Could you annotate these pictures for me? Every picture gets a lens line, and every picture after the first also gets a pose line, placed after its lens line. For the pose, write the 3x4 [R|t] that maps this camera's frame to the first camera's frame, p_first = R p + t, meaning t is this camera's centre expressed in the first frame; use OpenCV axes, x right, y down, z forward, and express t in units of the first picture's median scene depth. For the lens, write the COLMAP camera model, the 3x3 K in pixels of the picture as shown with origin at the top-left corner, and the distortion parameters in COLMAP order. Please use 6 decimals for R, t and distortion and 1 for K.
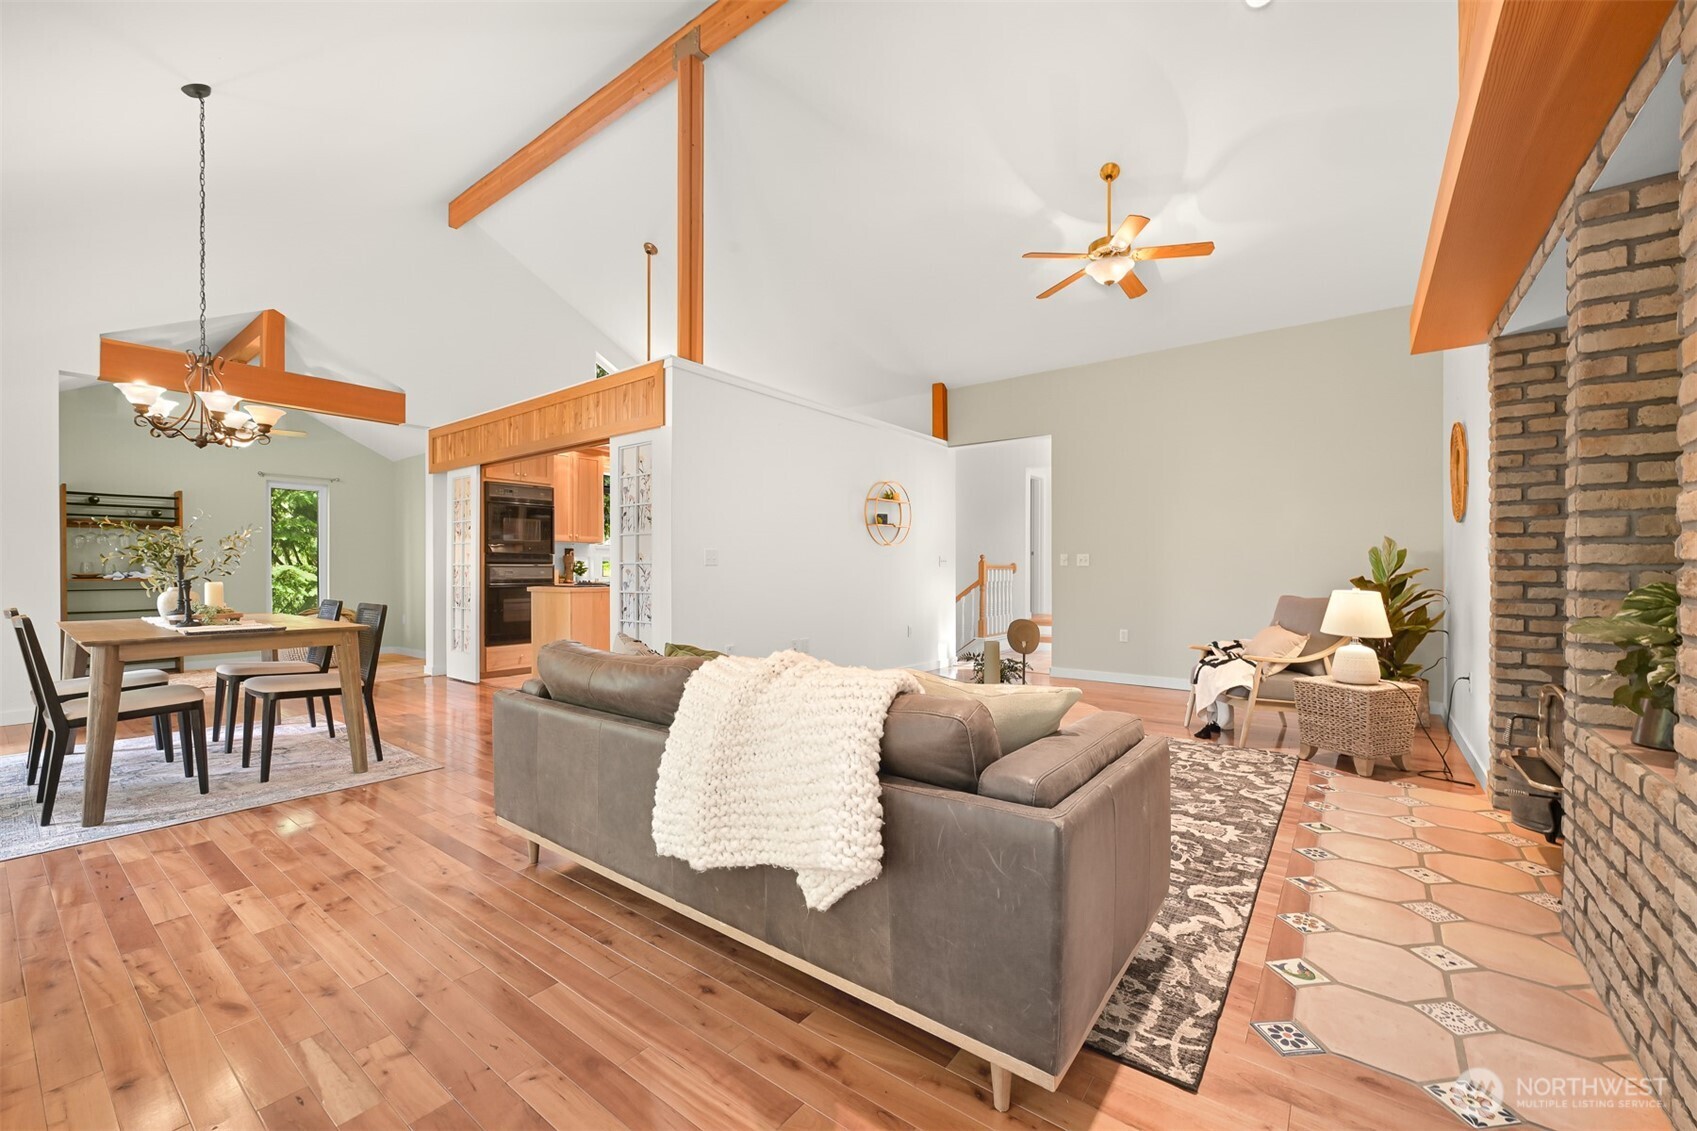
lens RADIAL K [[676.8, 0, 849.4], [0, 676.8, 564.0], [0, 0, 1]] dist [-0.001094, 0.000213]
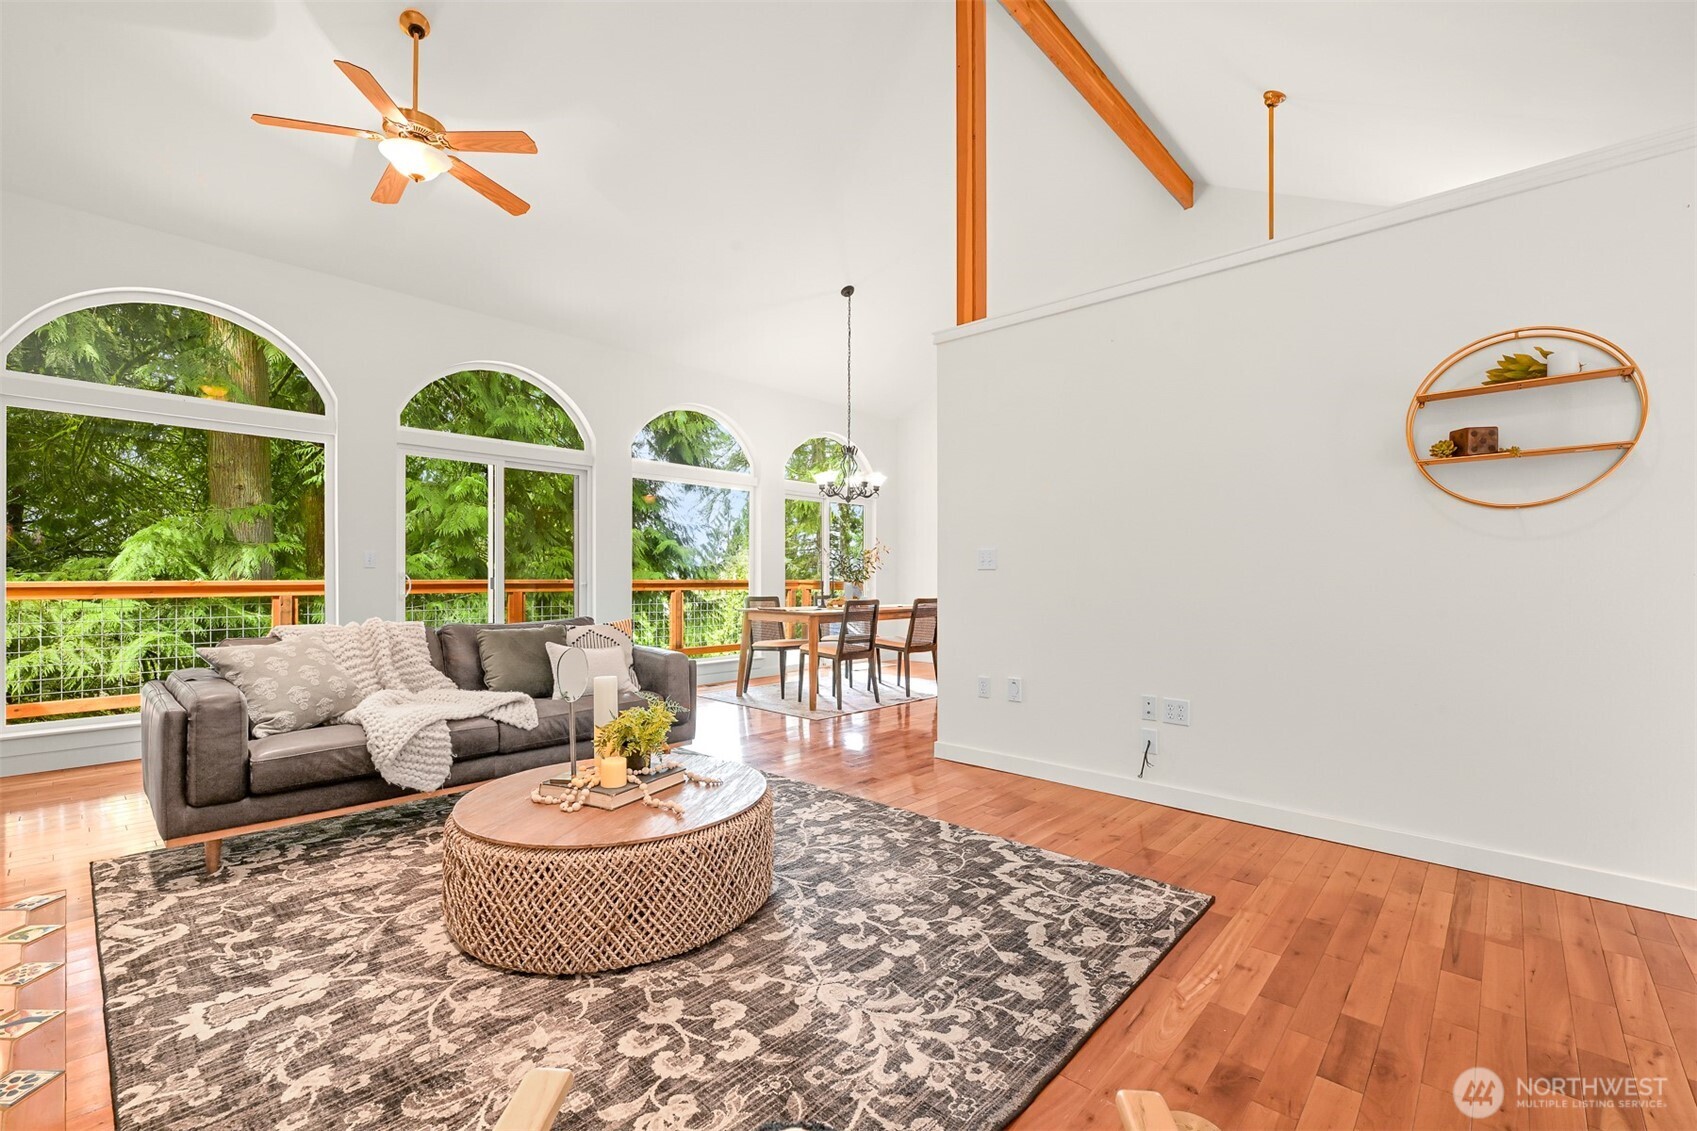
lens RADIAL K [[726.9, 0, 852.3], [0, 726.9, 573.2], [0, 0, 1]] dist [-0.003366, -0.000671]
pose [[-0.096463, 0.000926, -0.995336, 1.263431], [0.002487, 0.999997, 0.000690, 0.015460], [0.995333, -0.002409, -0.096465, 1.818393]]
